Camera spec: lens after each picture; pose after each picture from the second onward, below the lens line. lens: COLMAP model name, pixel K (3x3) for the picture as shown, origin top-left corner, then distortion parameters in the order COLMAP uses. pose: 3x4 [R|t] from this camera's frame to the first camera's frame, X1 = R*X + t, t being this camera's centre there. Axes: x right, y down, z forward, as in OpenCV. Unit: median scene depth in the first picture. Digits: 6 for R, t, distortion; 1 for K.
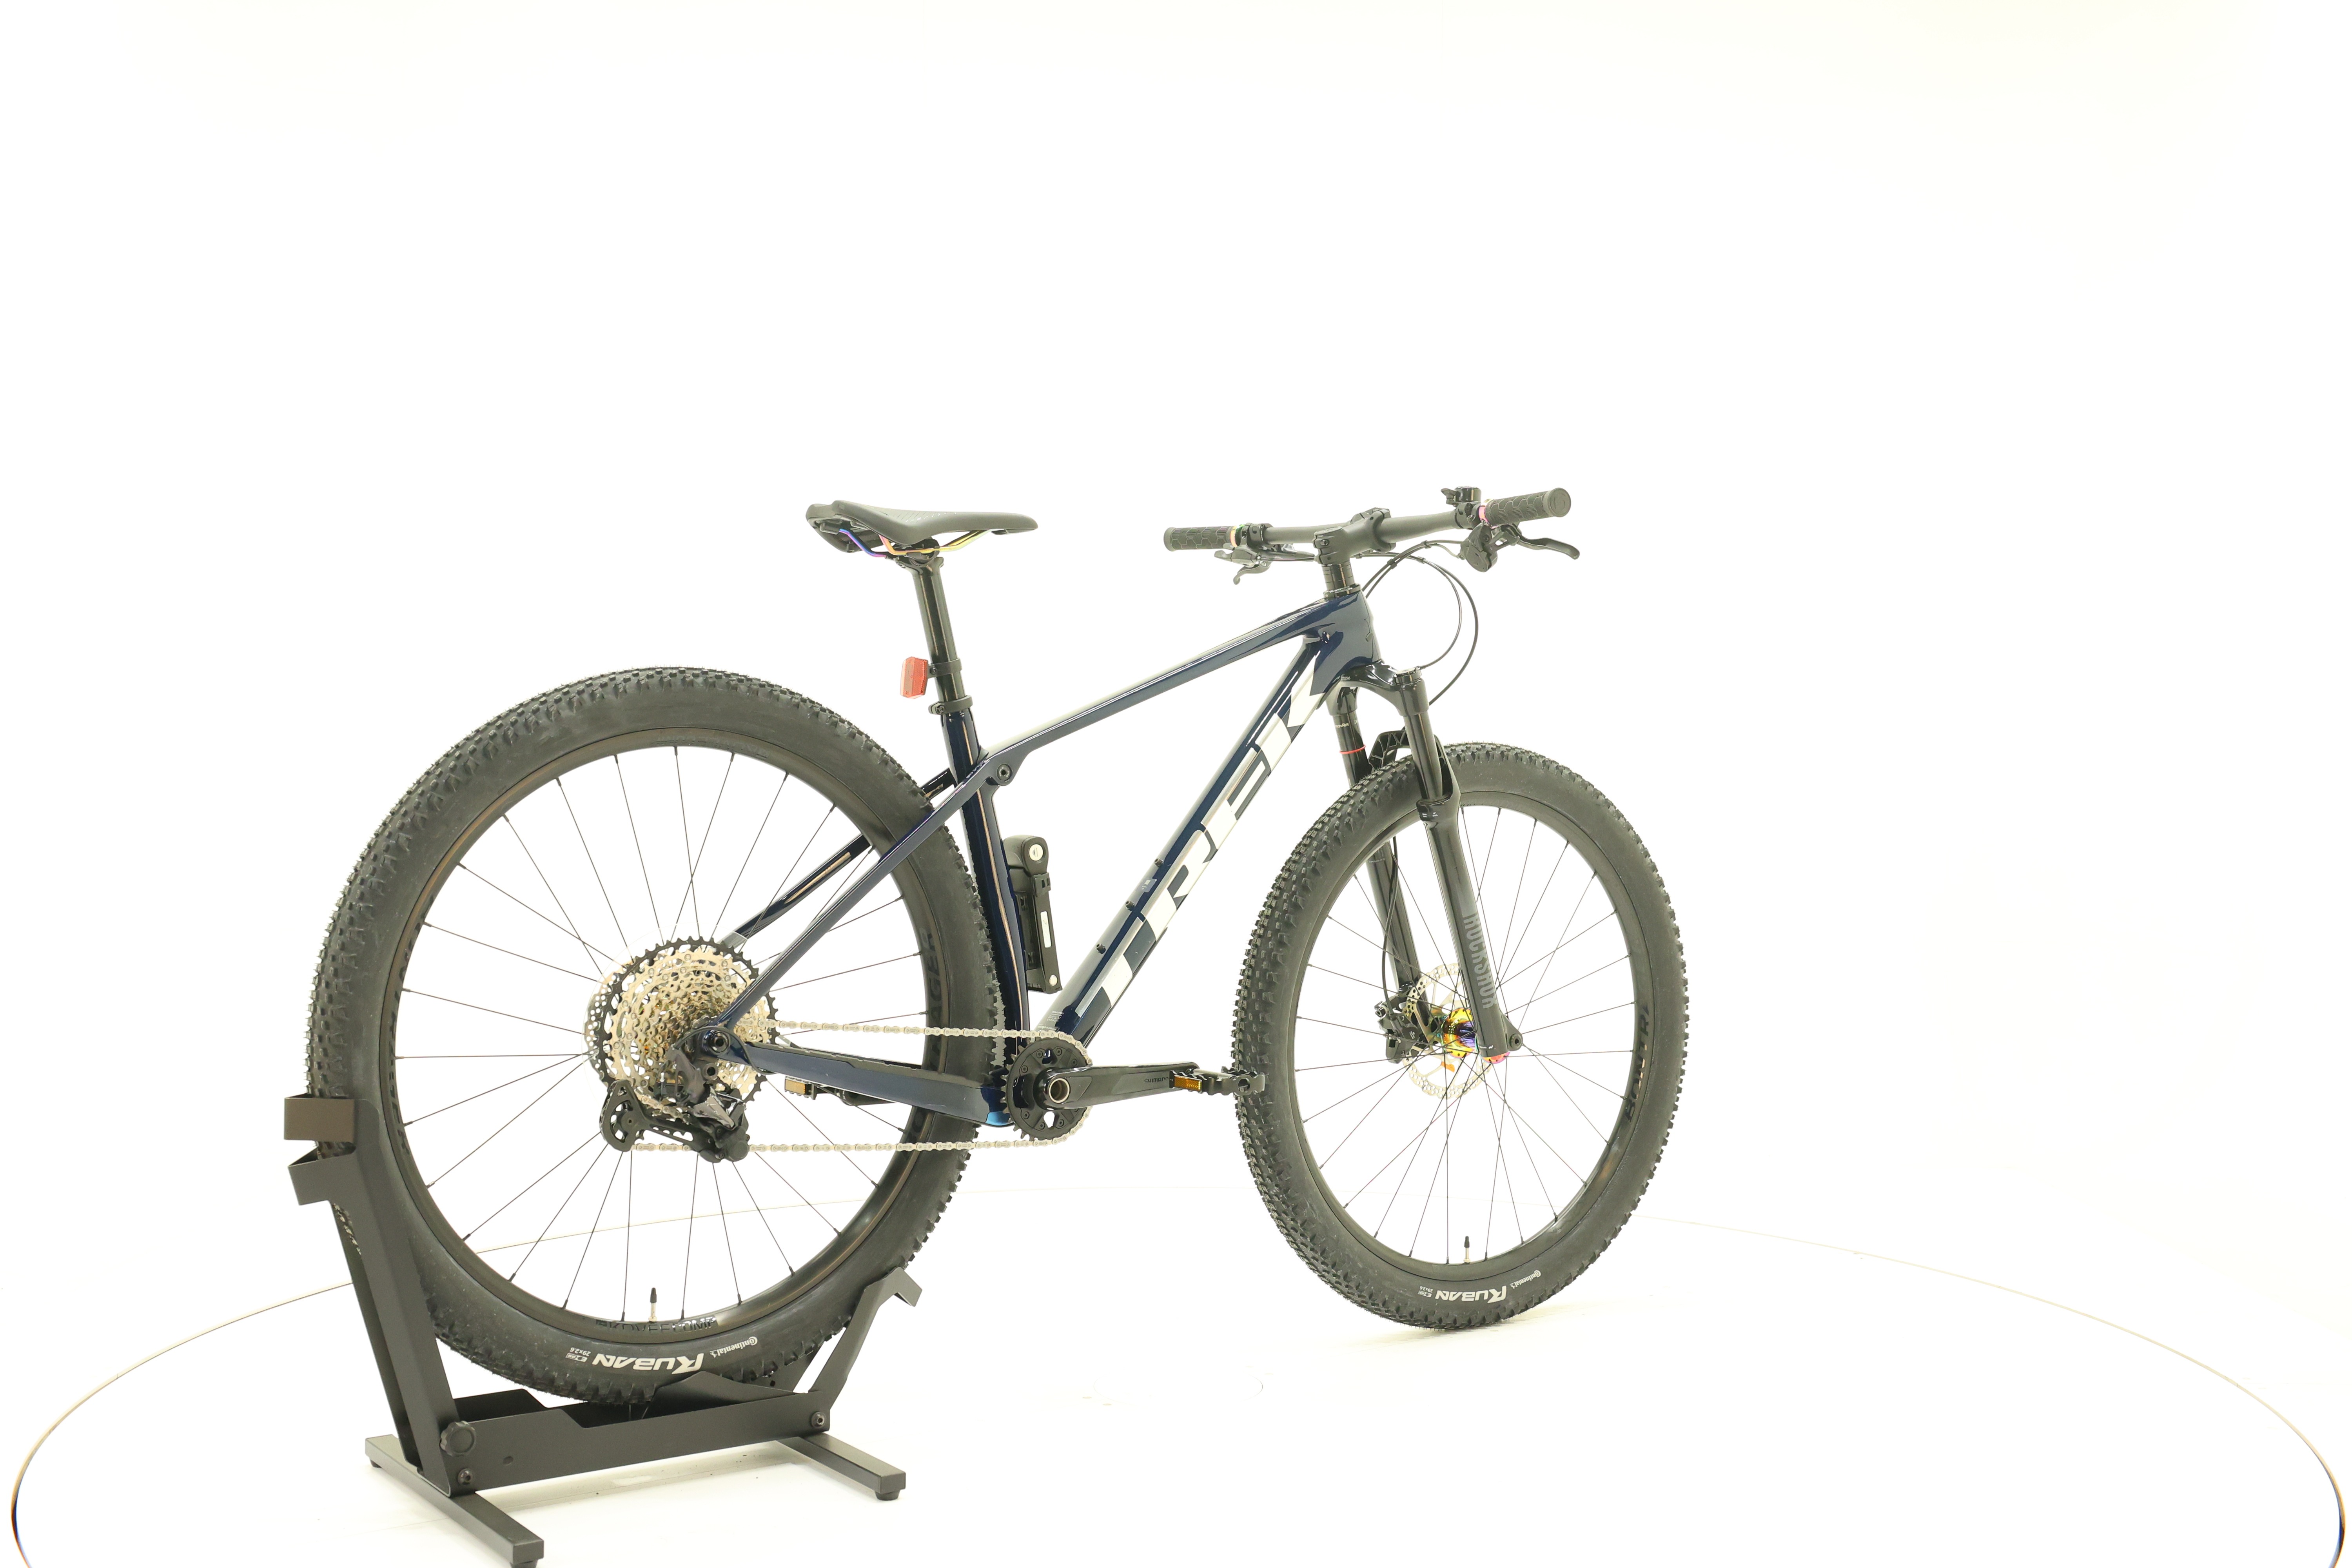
lens RADIAL K [[2530.4, 0, 1171.3], [0, 2530.4, 775.2], [0, 0, 1]] dist [0.007577, 0.000000]
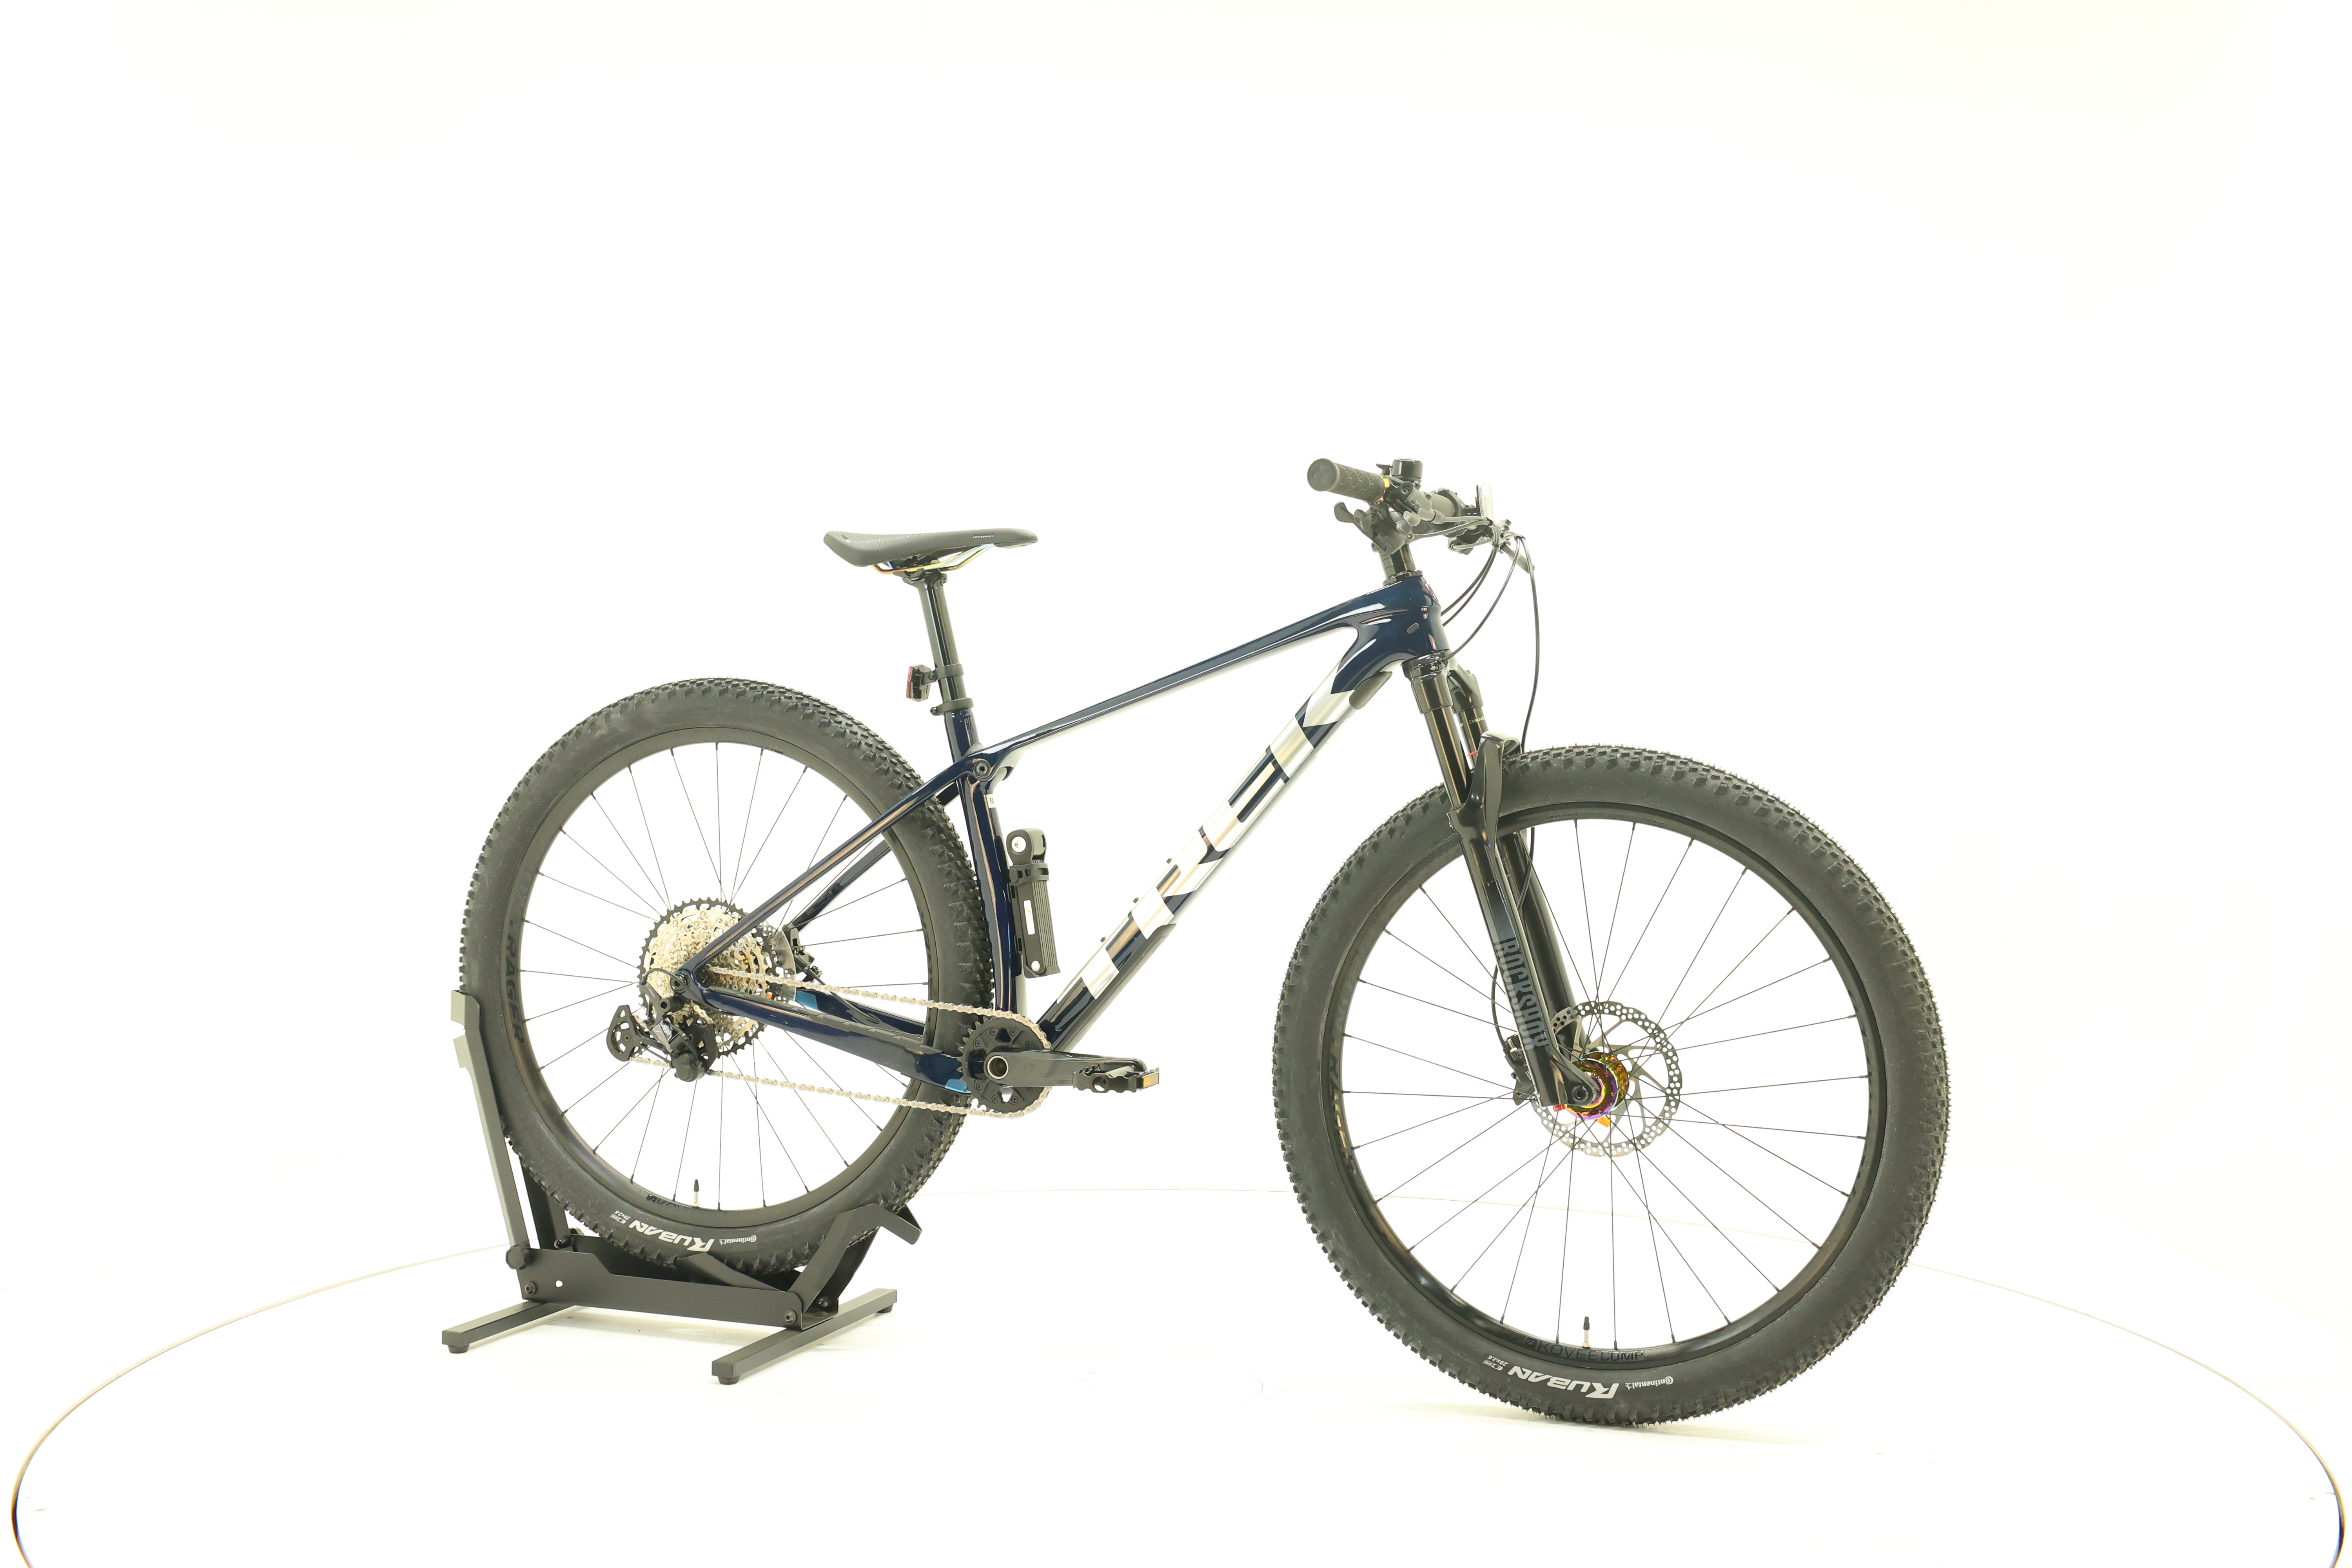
lens RADIAL K [[2530.4, 0, 1166.6], [0, 2530.4, 779.5], [0, 0, 1]] dist [0.007577, 0.000000]
pose [[0.553356, 0.014490, -0.832819, 0.884304], [-0.018529, 0.999815, 0.005084, -0.003536], [0.832739, 0.012618, 0.553522, 0.468510]]
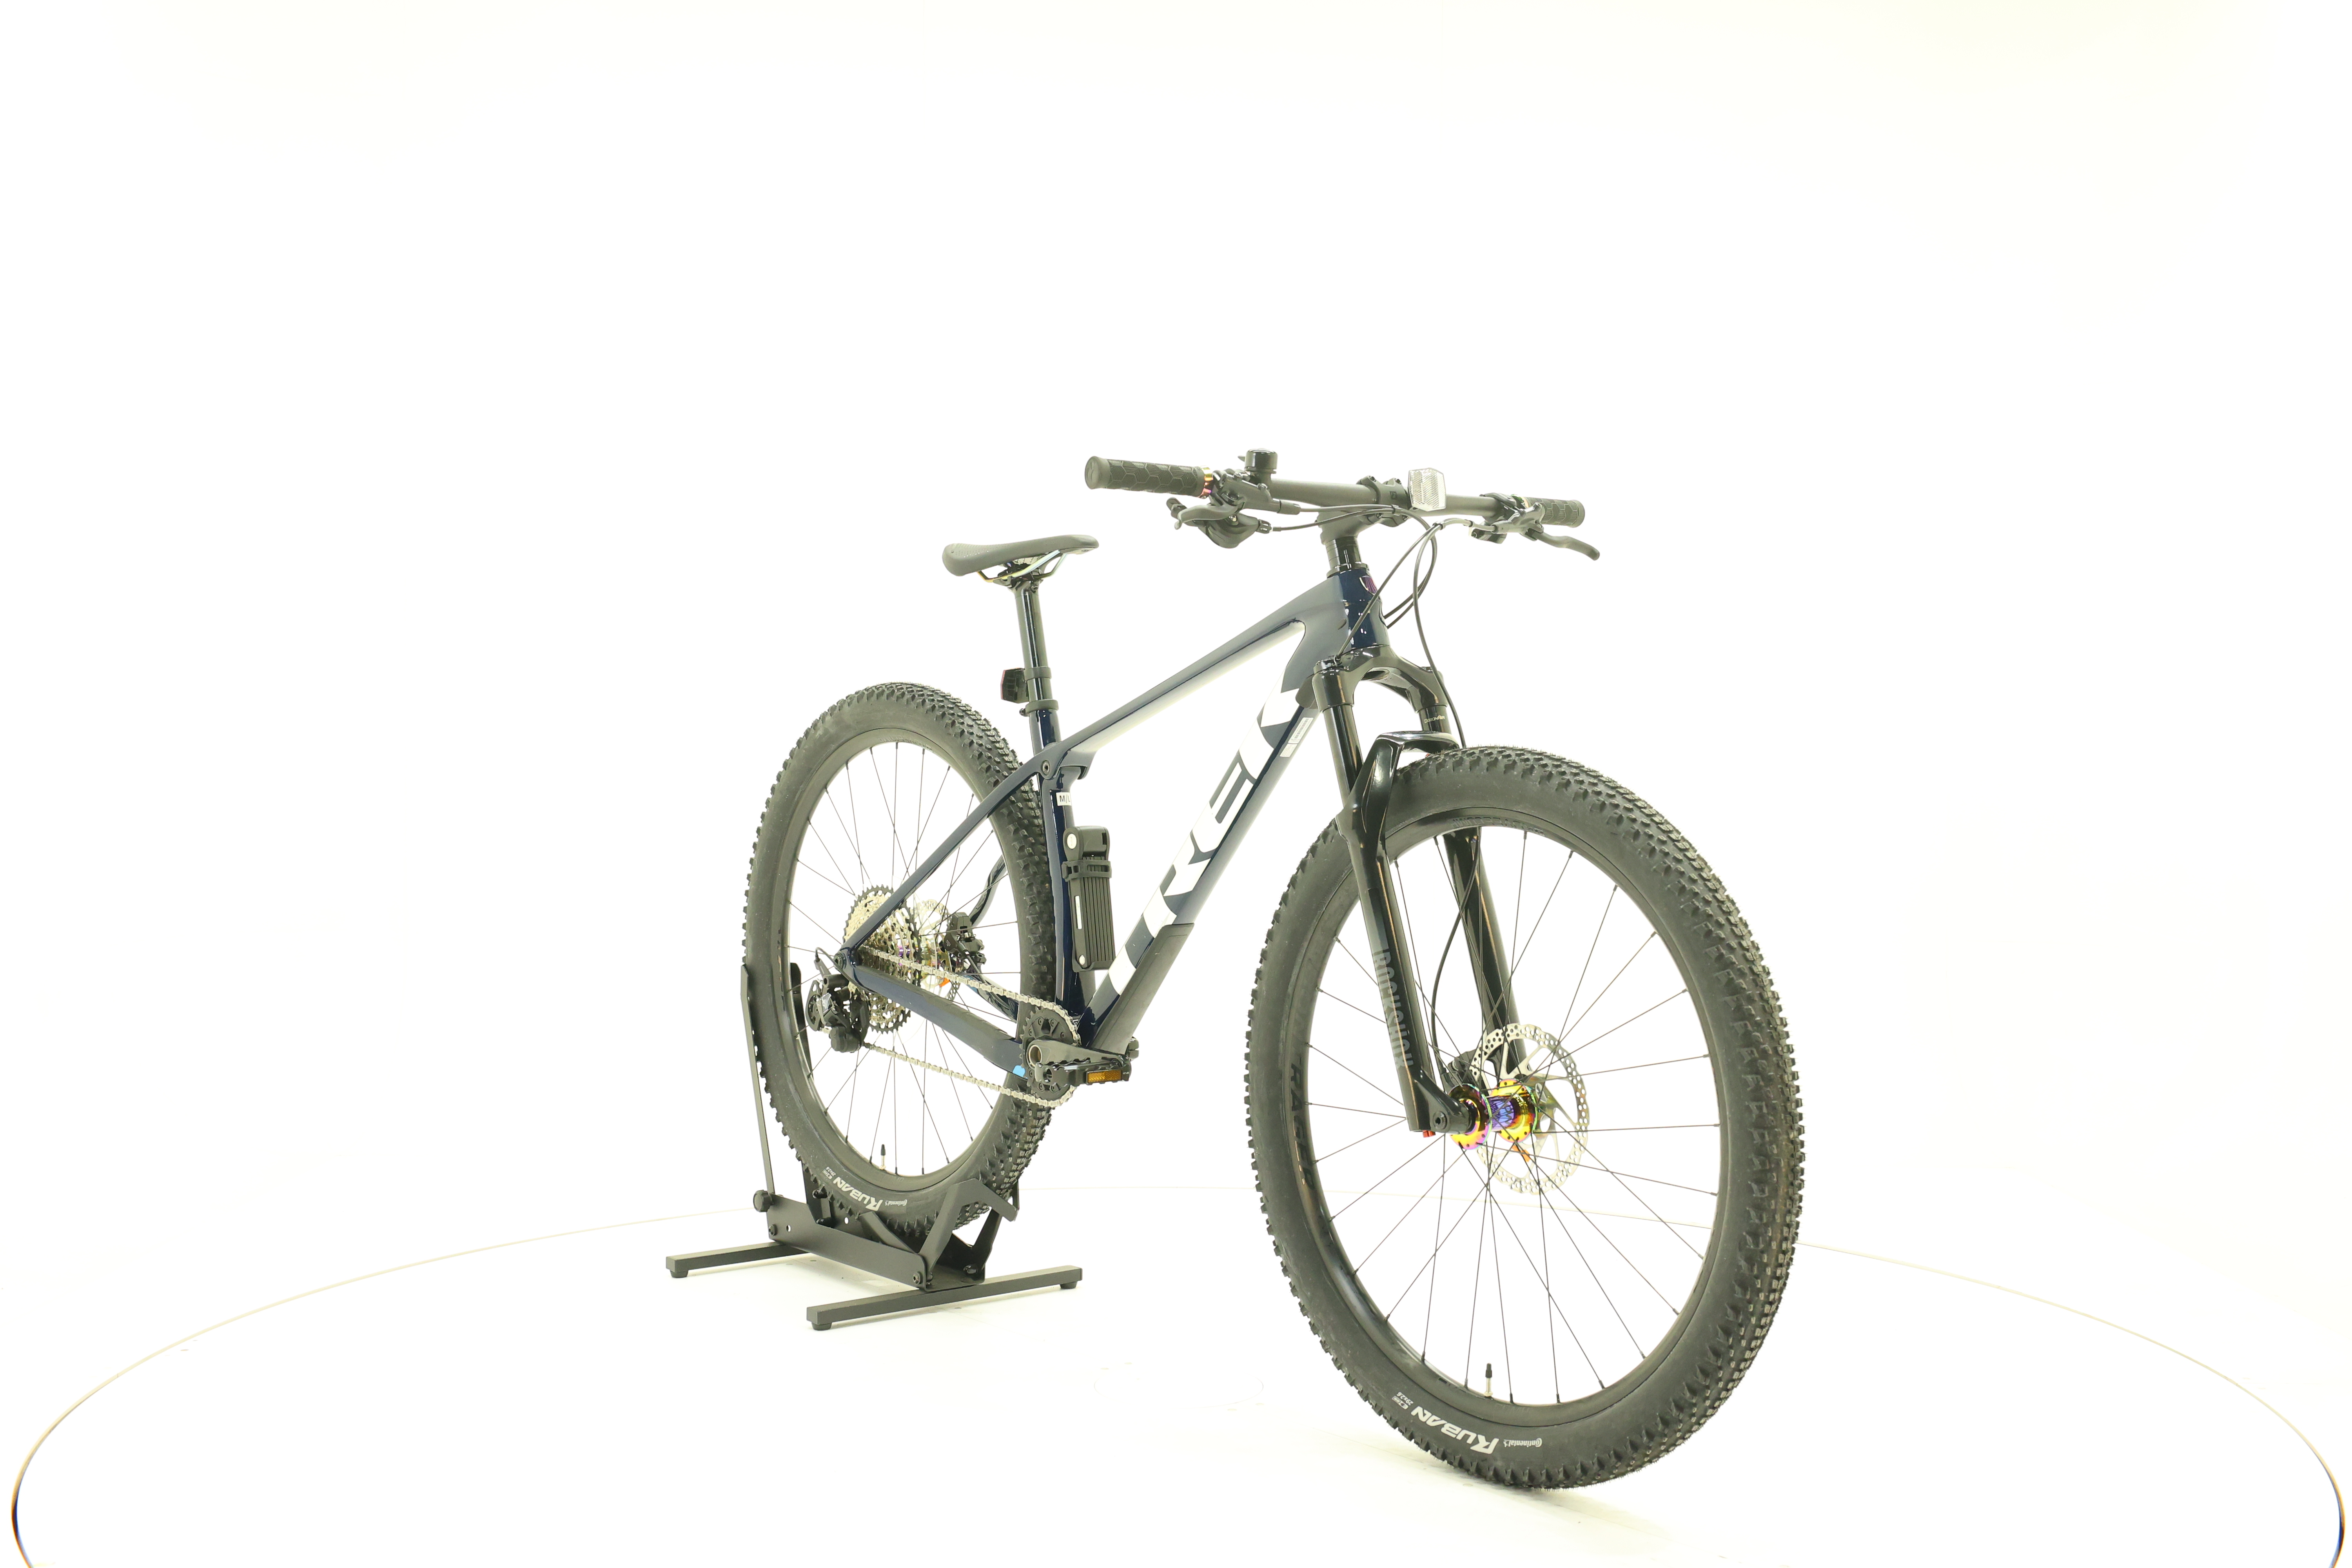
lens RADIAL K [[2530.4, 0, 1166.4], [0, 2530.4, 785.1], [0, 0, 1]] dist [0.007577, 0.000000]
pose [[0.056746, 0.019476, -0.998199, 1.062153], [-0.022809, 0.999574, 0.018206, -0.015223], [0.998128, 0.021735, 0.057166, 0.994287]]
